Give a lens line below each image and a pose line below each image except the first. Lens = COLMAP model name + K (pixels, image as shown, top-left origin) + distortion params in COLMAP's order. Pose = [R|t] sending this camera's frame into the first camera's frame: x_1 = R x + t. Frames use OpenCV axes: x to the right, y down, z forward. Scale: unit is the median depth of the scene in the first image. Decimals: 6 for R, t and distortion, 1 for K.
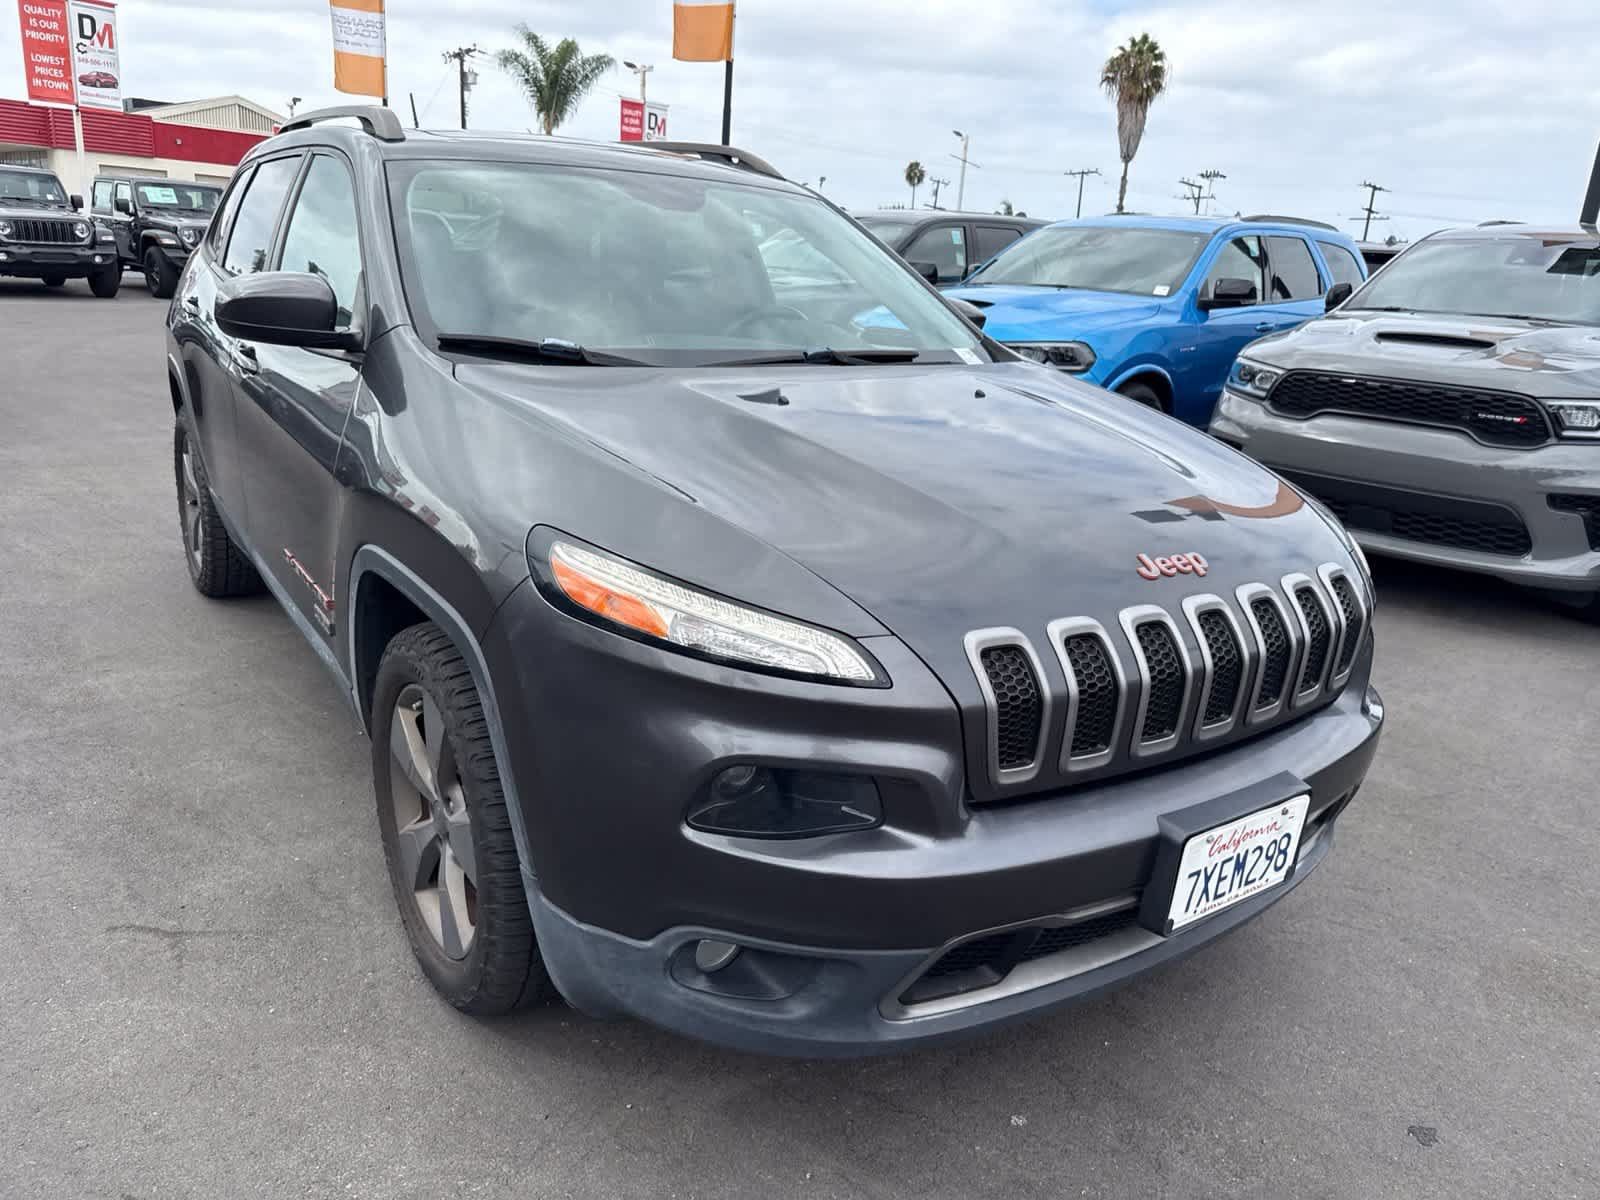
lens RADIAL K [[1150.1, 0, 811.1], [0, 1150.1, 603.7], [0, 0, 1]] dist [0.005980, -0.006261]
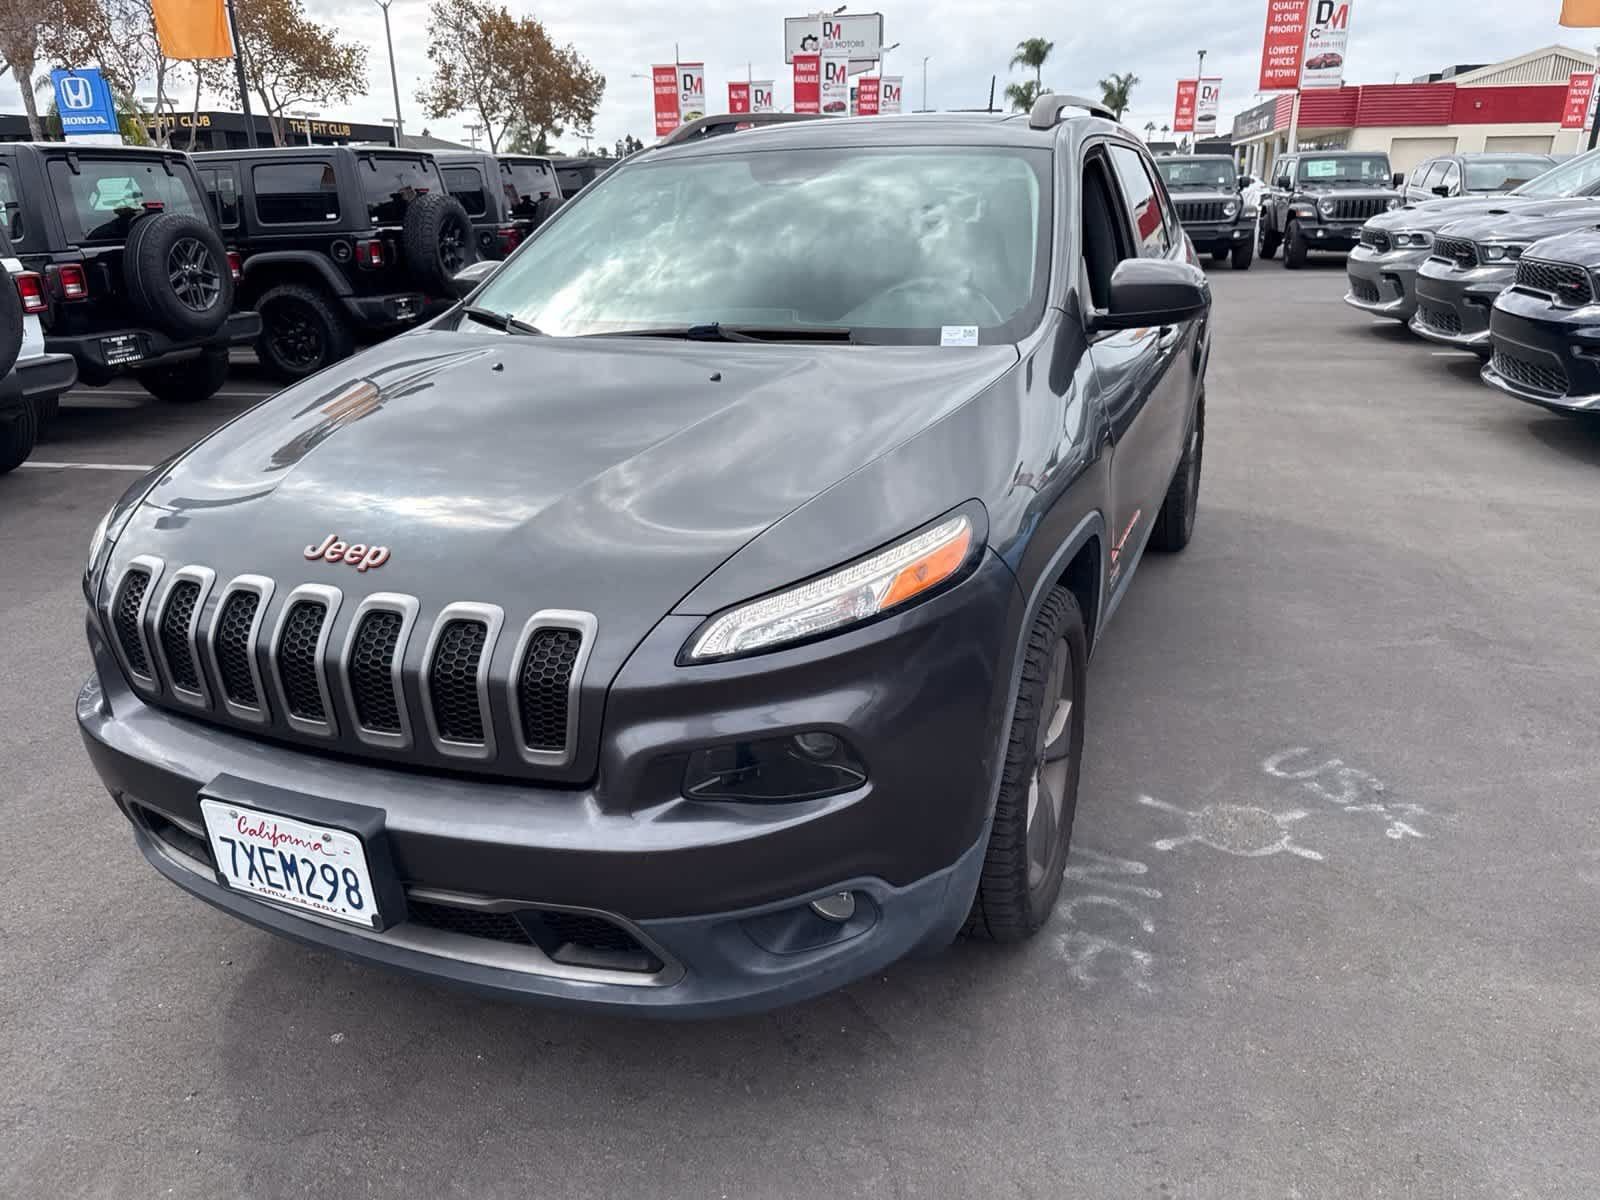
lens RADIAL K [[1145.5, 0, 808.2], [0, 1145.5, 604.8], [0, 0, 1]] dist [0.012795, -0.012961]
pose [[0.521999, 0.220046, -0.824073, 0.432326], [-0.197509, 0.971073, 0.134189, -0.064506], [0.829763, 0.092716, 0.550360, 0.263471]]
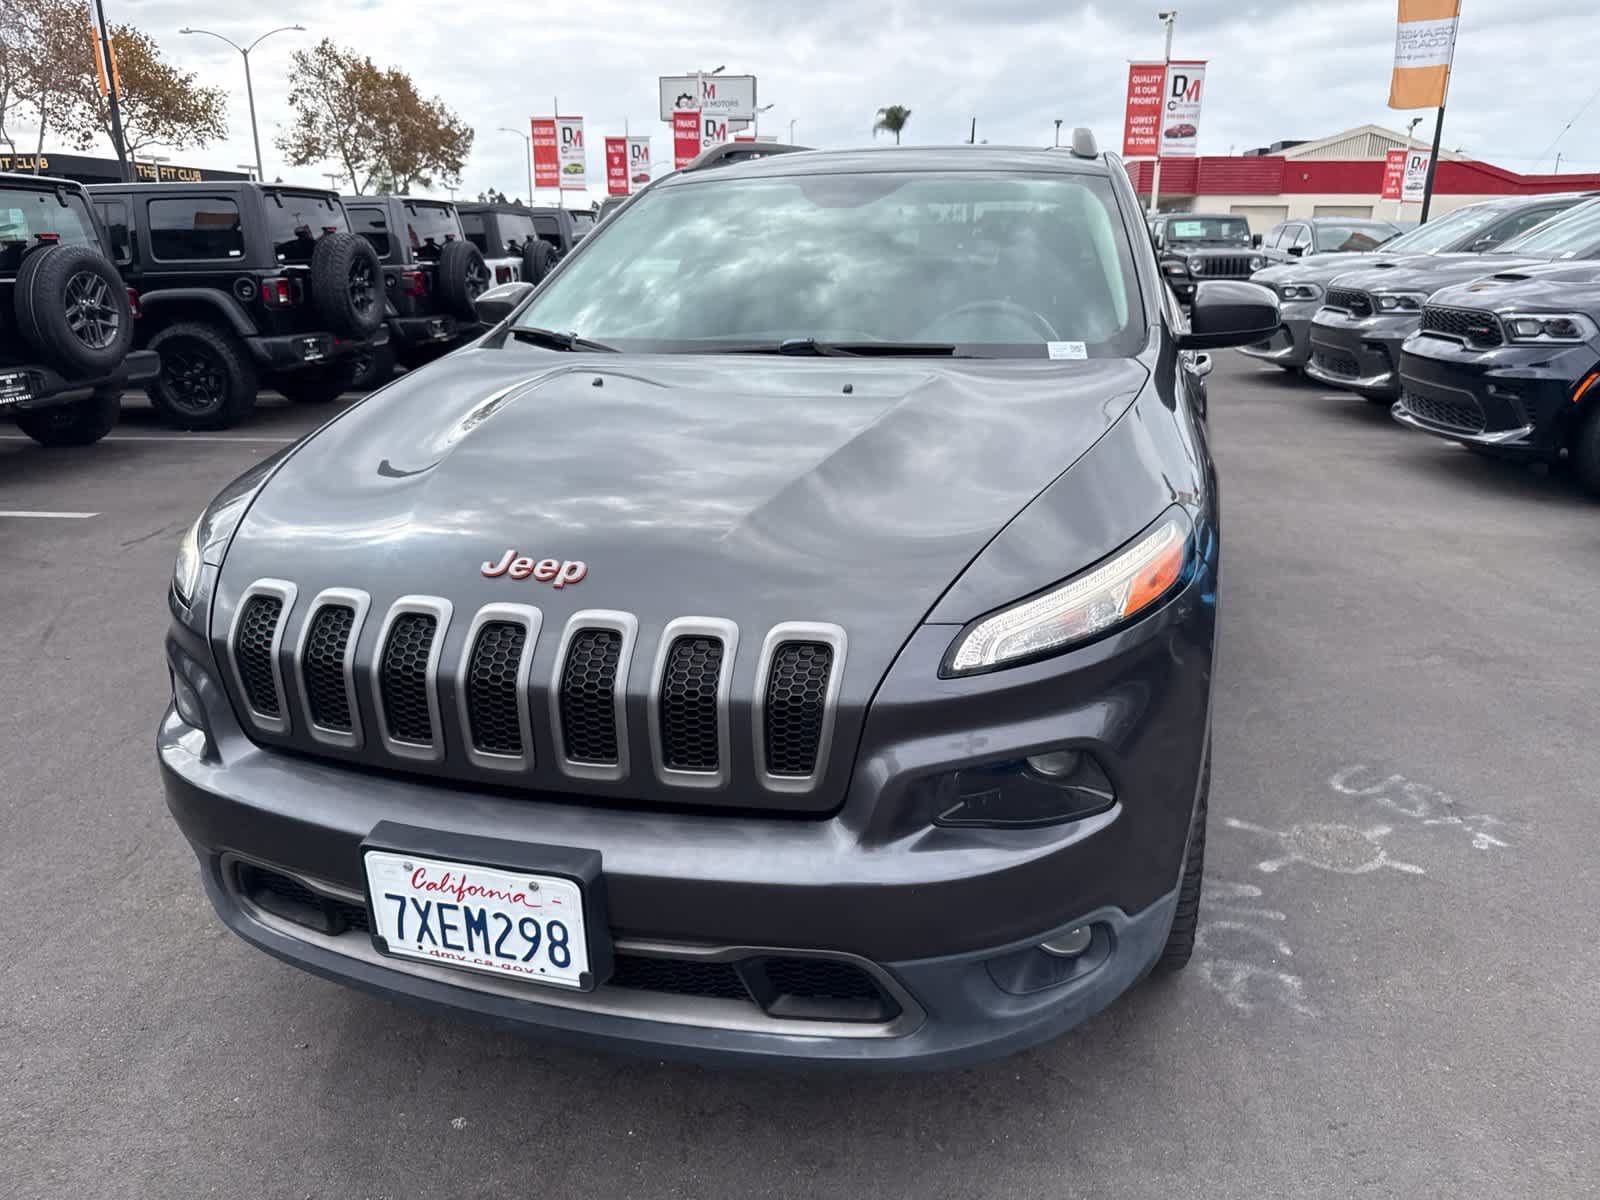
lens RADIAL K [[1146.8, 0, 809.1], [0, 1146.8, 590.2], [0, 0, 1]] dist [0.008169, -0.010391]
pose [[0.617064, 0.163206, -0.769803, 0.365538], [-0.187902, 0.980517, 0.057260, -0.034940], [0.764150, 0.109314, 0.635708, 0.202823]]
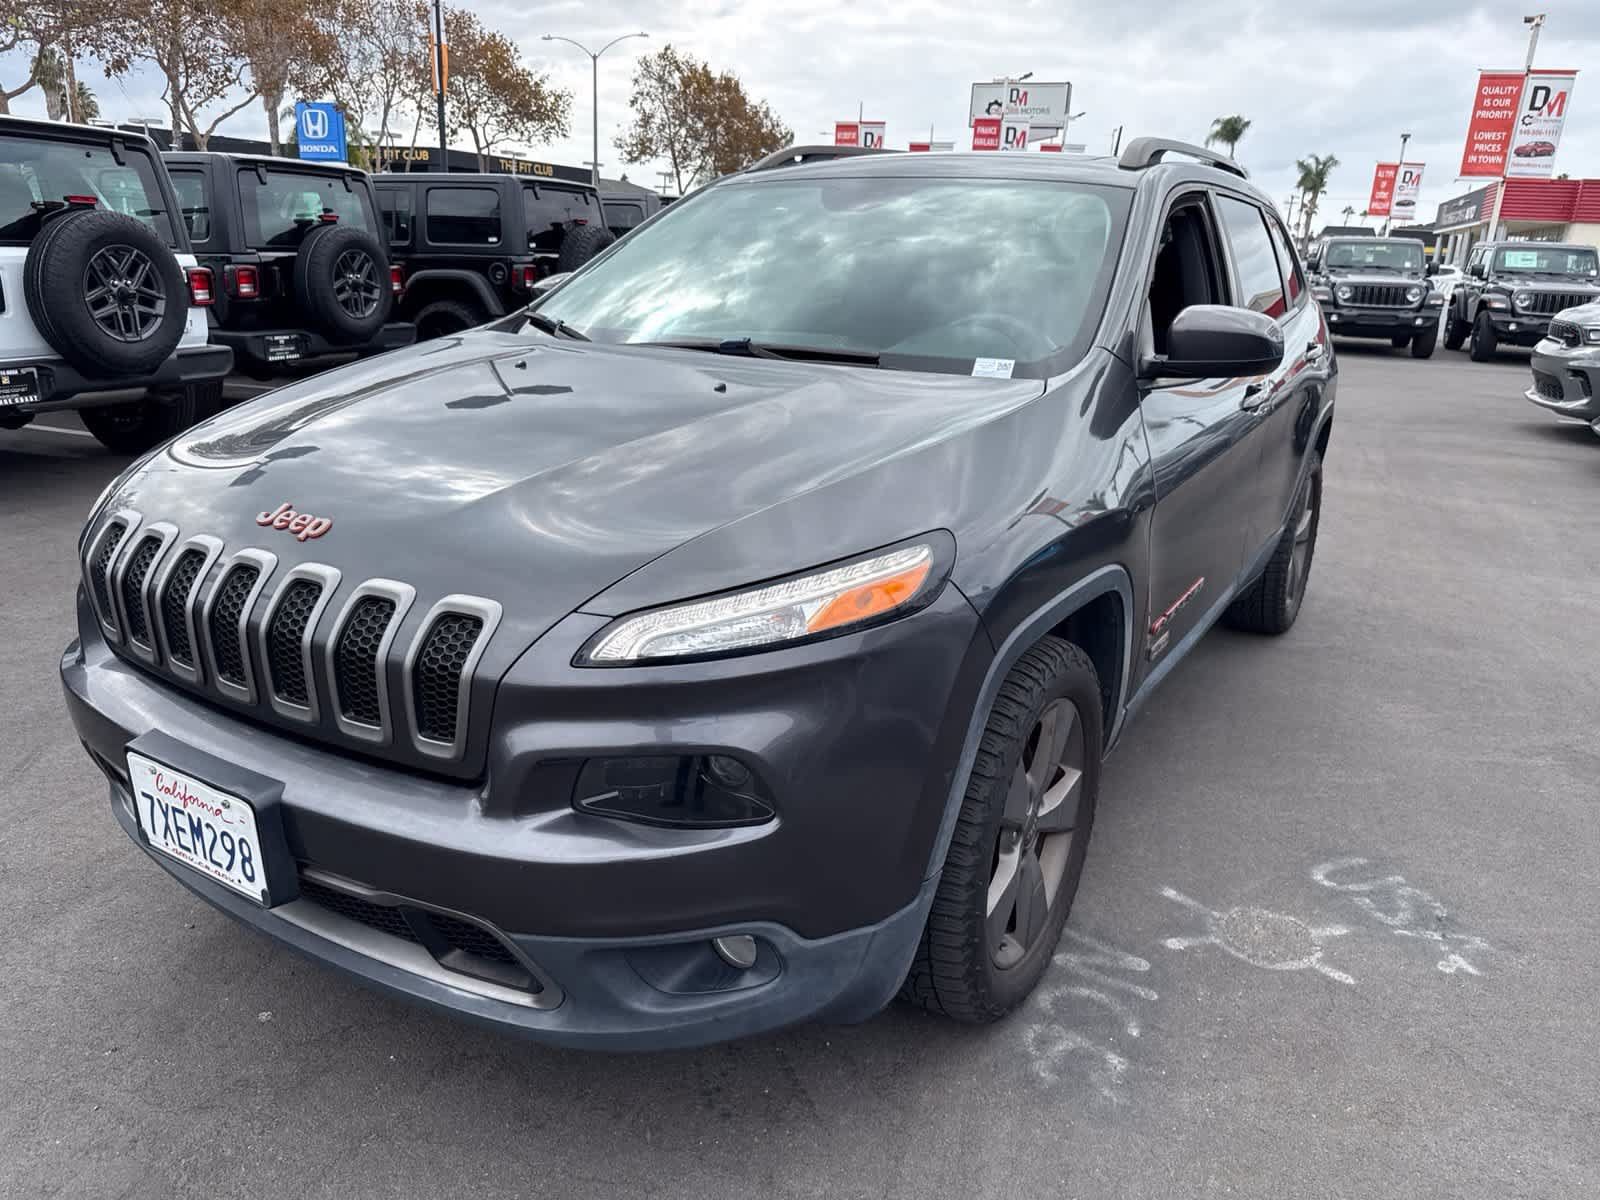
lens RADIAL K [[1148.4, 0, 796.0], [0, 1148.4, 600.7], [0, 0, 1]] dist [0.003854, -0.005665]
pose [[0.385006, 0.226018, -0.894811, 0.441427], [-0.282673, 0.951832, 0.118796, -0.066468], [0.878559, 0.207201, 0.430350, 0.320326]]
